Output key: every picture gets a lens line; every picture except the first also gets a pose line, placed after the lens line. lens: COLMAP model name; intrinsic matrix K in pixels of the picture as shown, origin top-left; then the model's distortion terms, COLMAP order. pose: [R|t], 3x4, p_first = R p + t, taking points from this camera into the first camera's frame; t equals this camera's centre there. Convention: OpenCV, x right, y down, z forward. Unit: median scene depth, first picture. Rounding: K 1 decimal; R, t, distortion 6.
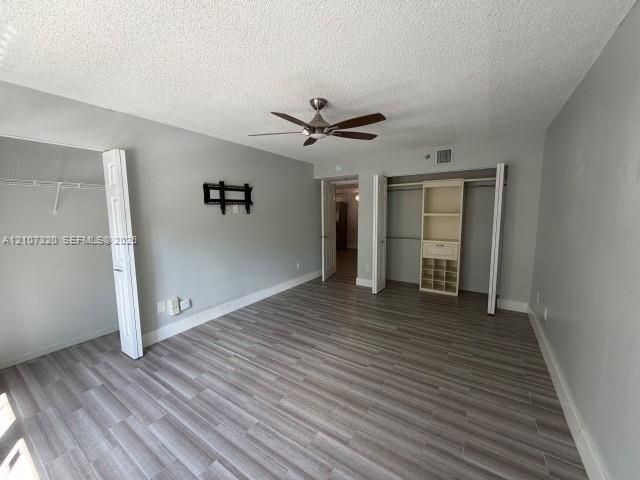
lens RADIAL K [[253.6, 0, 320.0], [0, 253.6, 240.0], [0, 0, 1]] dist [-0.002543, -0.000313]
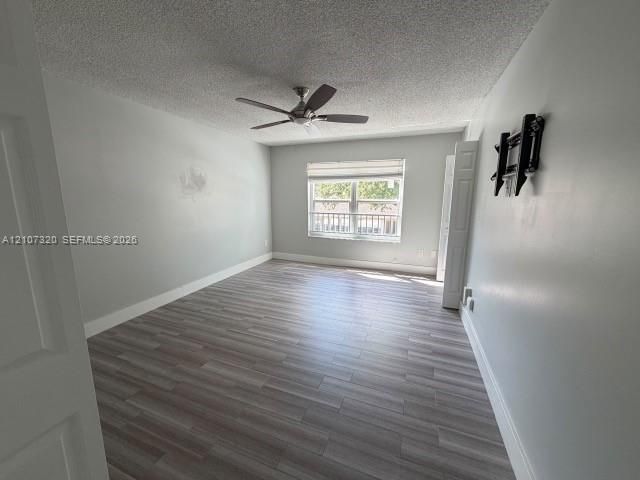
lens RADIAL K [[253.6, 0, 320.0], [0, 253.6, 240.0], [0, 0, 1]] dist [-0.002543, -0.000313]
pose [[-0.978396, 0.042882, -0.202242, 0.179956], [-0.016576, 0.958830, 0.283496, -0.267467], [0.206073, 0.280723, -0.937405, 2.469264]]
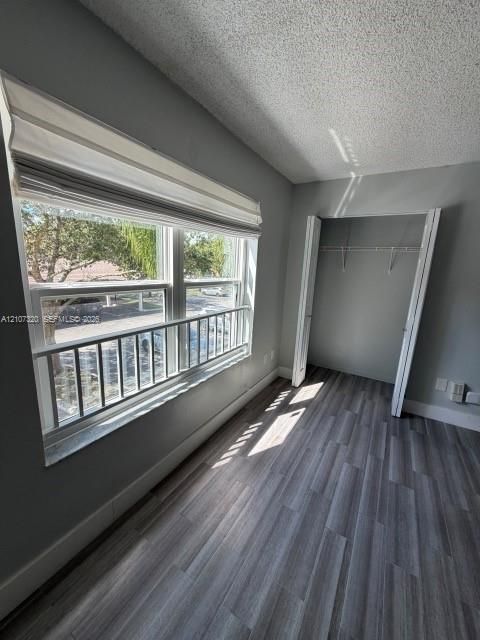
lens RADIAL K [[253.6, 0, 239.7], [0, 253.6, 317.9], [0, 0, 1]] dist [-0.002543, -0.000313]
pose [[0.031081, 0.213520, -0.976444, 0.231692], [-0.162343, 0.965023, 0.205854, -0.039685], [0.986245, 0.152120, 0.064658, 0.301506]]
